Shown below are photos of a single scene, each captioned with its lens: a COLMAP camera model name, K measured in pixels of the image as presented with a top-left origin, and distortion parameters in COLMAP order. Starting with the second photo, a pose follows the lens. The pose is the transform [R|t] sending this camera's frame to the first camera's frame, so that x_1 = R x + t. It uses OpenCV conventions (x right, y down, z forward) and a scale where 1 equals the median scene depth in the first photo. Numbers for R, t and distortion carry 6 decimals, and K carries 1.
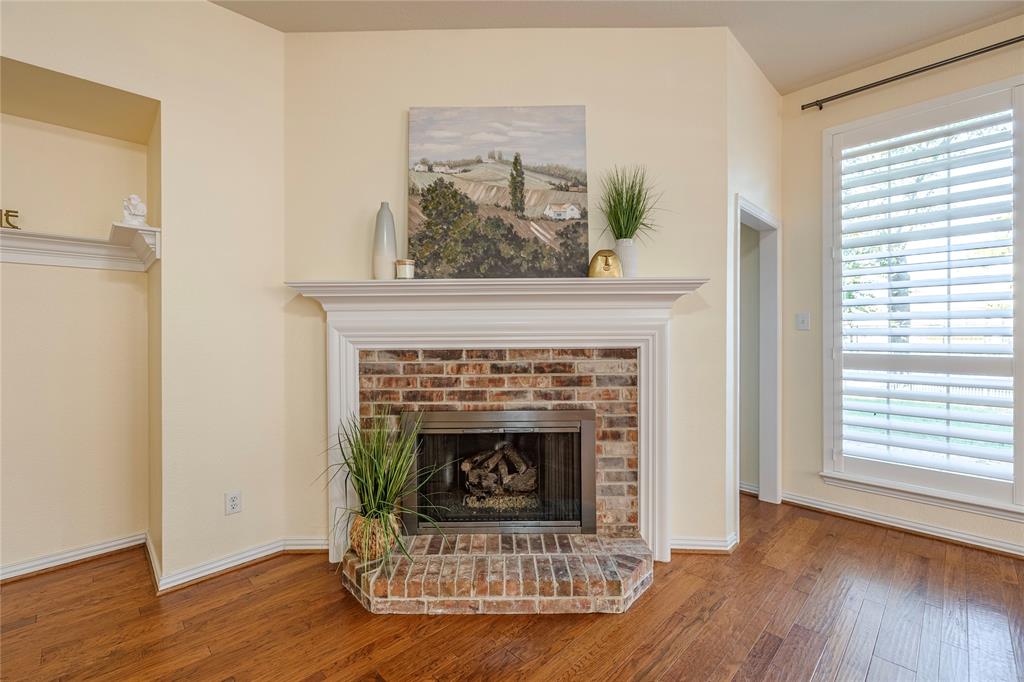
lens RADIAL K [[425.2, 0, 512.0], [0, 425.2, 341.0], [0, 0, 1]] dist [0.000165, -0.000117]
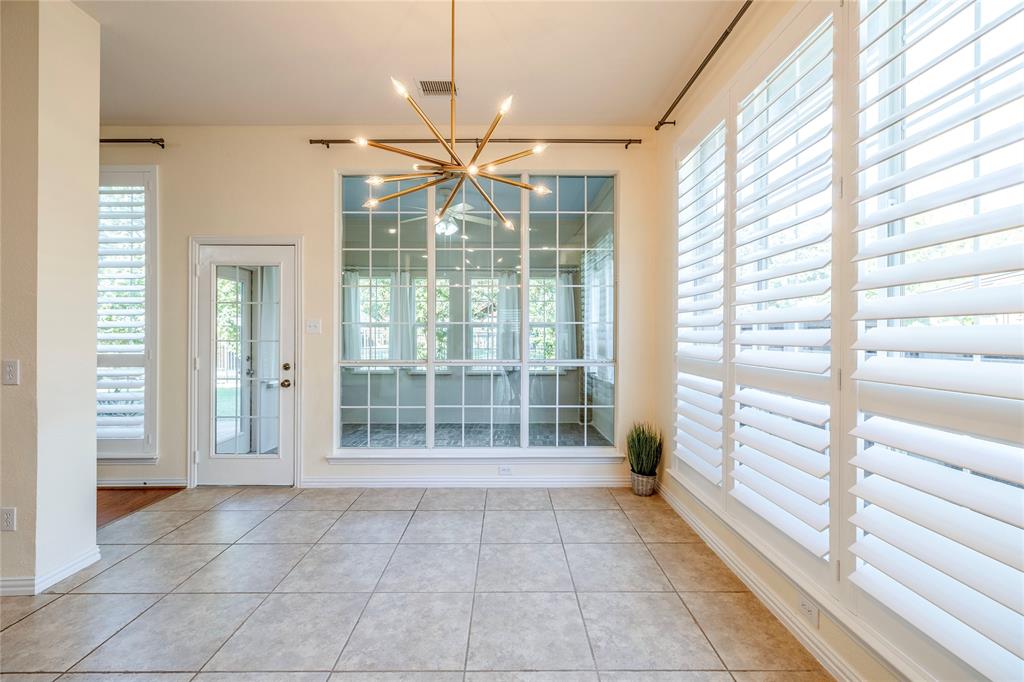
lens RADIAL K [[431.0, 0, 508.4], [0, 431.0, 334.2], [0, 0, 1]] dist [0.001906, -0.000119]
pose [[0.686147, 0.010802, 0.727383, 0.806371], [0.000867, 0.999877, -0.015667, -0.005487], [-0.727463, 0.011380, 0.686053, -0.802995]]
